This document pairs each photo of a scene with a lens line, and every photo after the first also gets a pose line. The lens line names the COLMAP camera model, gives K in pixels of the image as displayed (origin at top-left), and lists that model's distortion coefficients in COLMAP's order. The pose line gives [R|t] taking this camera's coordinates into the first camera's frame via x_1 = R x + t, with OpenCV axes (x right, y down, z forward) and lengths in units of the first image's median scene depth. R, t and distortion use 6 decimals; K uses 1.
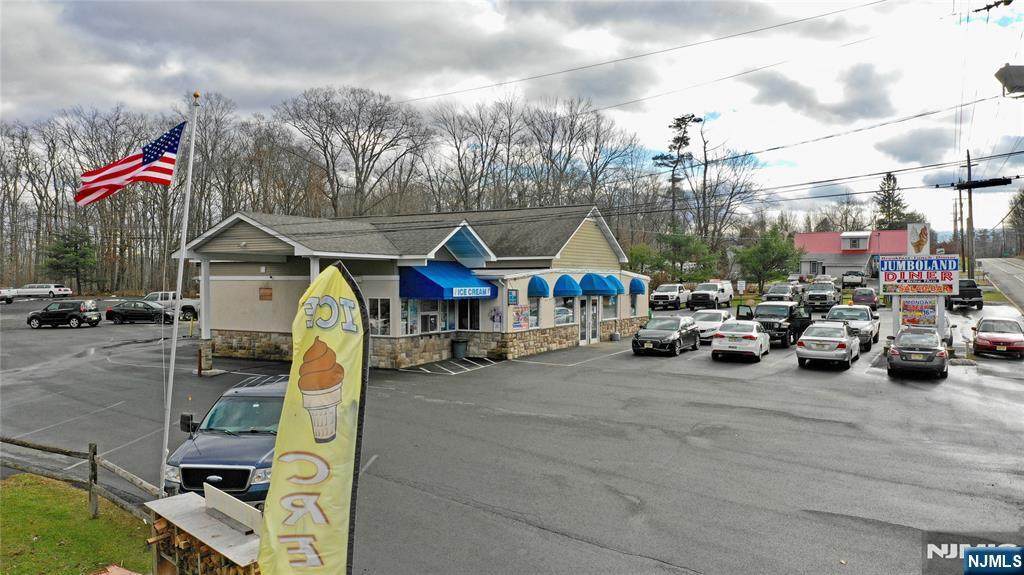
lens RADIAL K [[808.8, 0, 507.7], [0, 808.8, 288.7], [0, 0, 1]] dist [-0.008258, -0.003457]
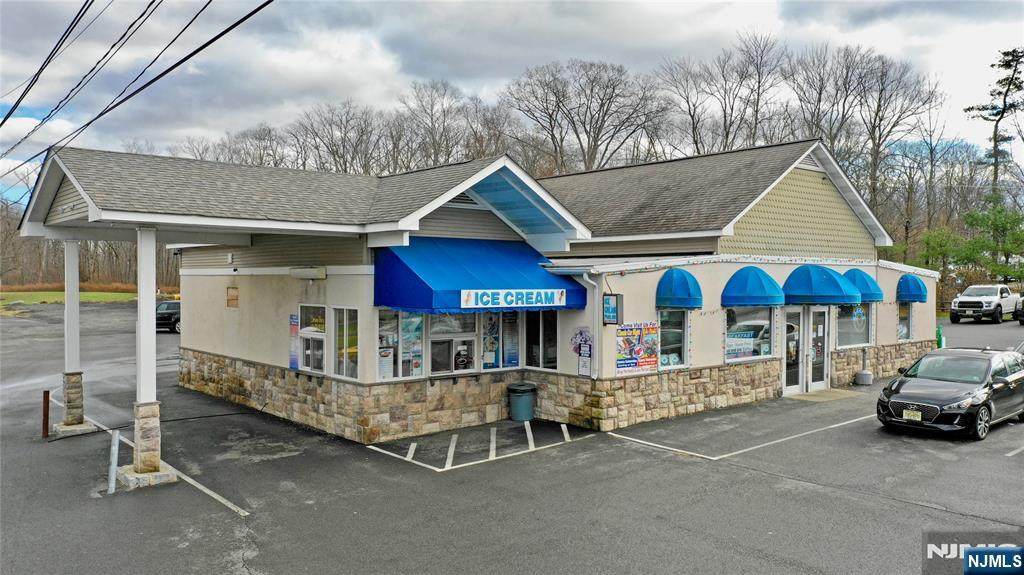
lens RADIAL K [[808.8, 0, 507.7], [0, 808.8, 288.7], [0, 0, 1]] dist [-0.008258, -0.003457]
pose [[0.940470, 0.007191, -0.339801, 0.110812], [-0.006721, 0.999974, 0.002561, -0.002951], [0.339810, -0.000125, 0.940494, 0.475466]]
